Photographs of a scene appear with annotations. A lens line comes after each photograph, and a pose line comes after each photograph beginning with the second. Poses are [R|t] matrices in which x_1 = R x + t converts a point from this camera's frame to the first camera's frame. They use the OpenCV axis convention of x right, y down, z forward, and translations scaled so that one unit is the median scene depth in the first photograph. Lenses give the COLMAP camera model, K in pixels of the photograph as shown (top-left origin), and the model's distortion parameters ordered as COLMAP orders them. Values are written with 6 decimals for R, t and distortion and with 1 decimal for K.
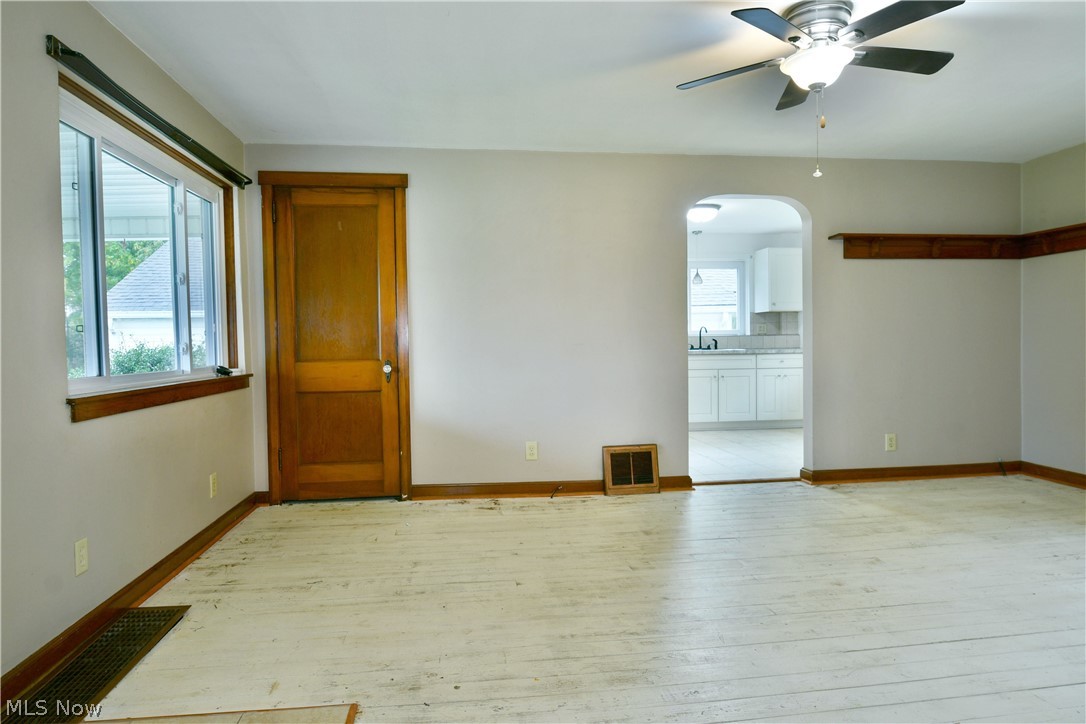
lens RADIAL K [[666.0, 0, 538.4], [0, 666.0, 354.3], [0, 0, 1]] dist [-0.016882, -0.000956]
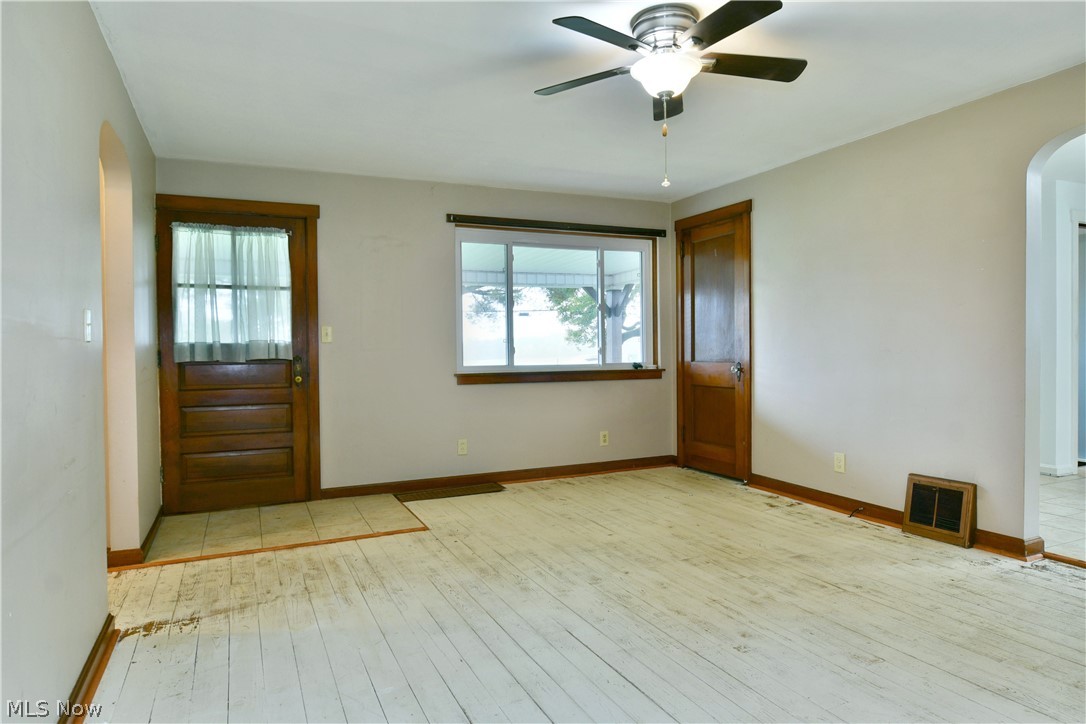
lens RADIAL K [[666.0, 0, 534.8], [0, 666.0, 354.5], [0, 0, 1]] dist [-0.016882, -0.000956]
pose [[0.286238, 0.018350, -0.957983, 0.927659], [-0.013040, 0.999799, 0.015254, -0.021673], [0.958070, 0.008126, 0.286420, 0.378681]]
